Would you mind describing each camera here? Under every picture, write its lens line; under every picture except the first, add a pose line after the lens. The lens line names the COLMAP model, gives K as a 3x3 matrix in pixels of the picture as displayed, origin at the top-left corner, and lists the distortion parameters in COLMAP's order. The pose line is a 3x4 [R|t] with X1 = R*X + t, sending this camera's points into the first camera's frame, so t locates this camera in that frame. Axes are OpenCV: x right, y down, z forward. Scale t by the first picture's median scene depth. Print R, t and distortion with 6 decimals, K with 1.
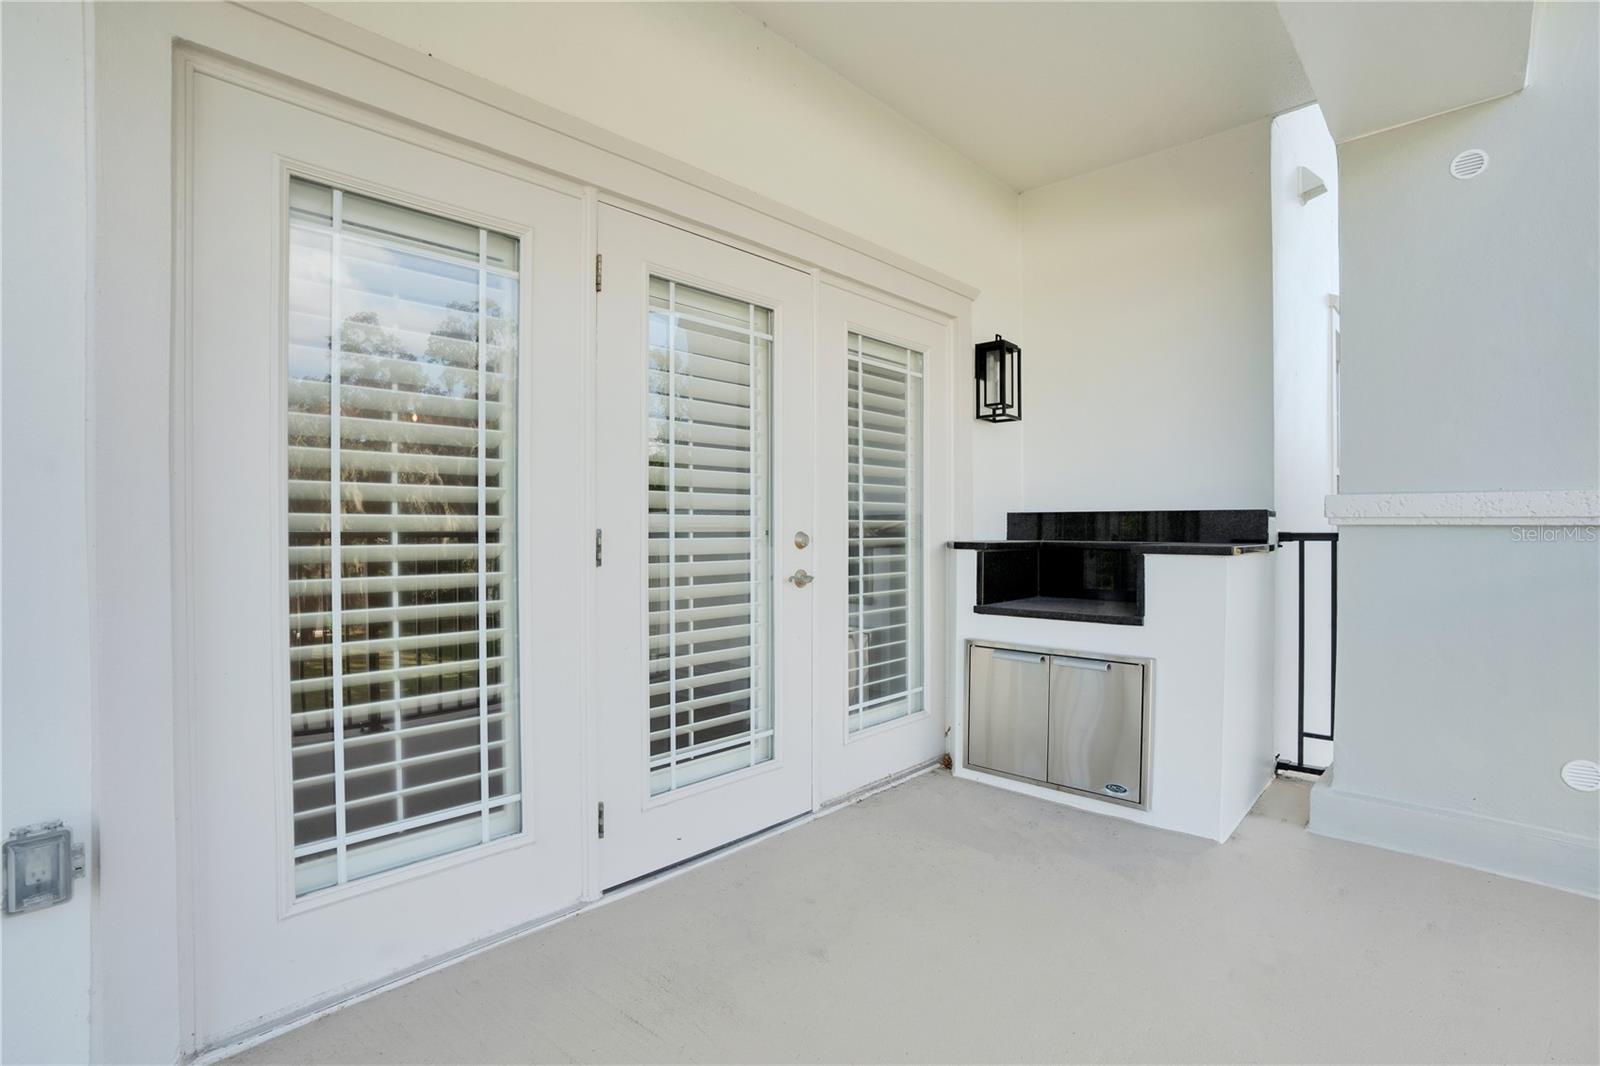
lens RADIAL K [[781.0, 0, 789.9], [0, 781.0, 516.4], [0, 0, 1]] dist [-0.074998, 0.032600]
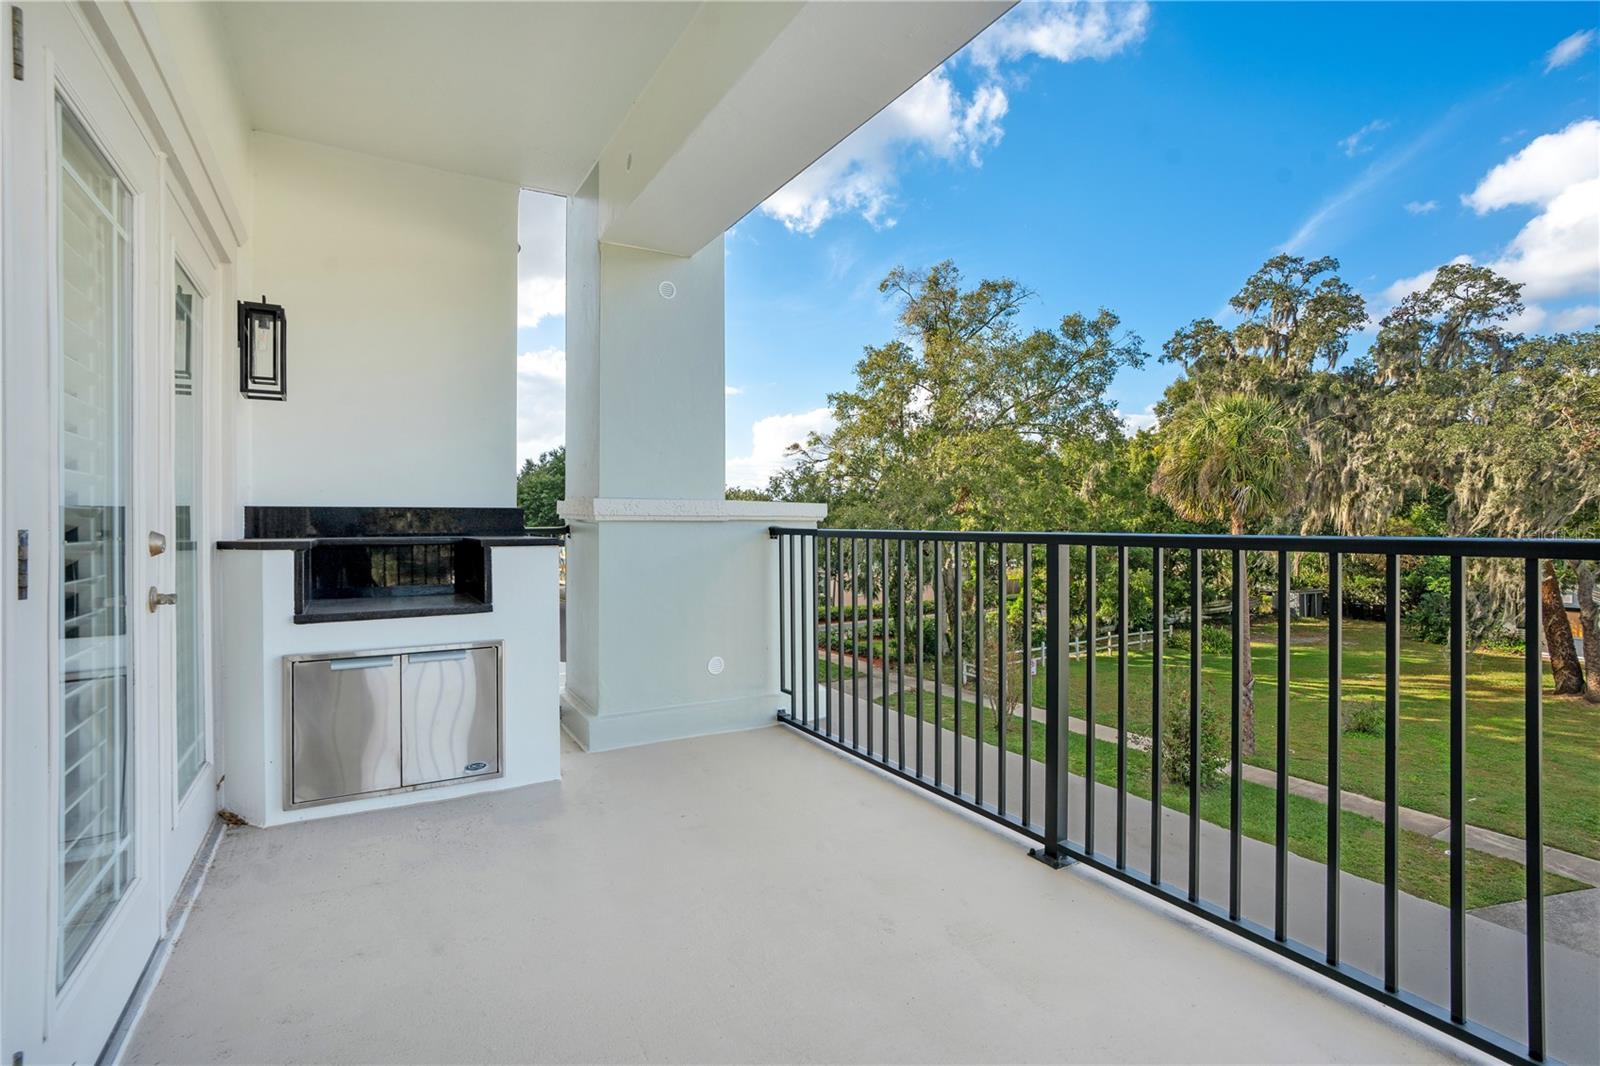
lens RADIAL K [[751.0, 0, 799.8], [0, 751.0, 515.1], [0, 0, 1]] dist [-0.000118, 0.000023]
pose [[0.289287, 0.003384, 0.957236, -0.397992], [-0.003615, 0.999990, -0.002443, 0.003752], [-0.957236, -0.002754, 0.289296, 0.233014]]
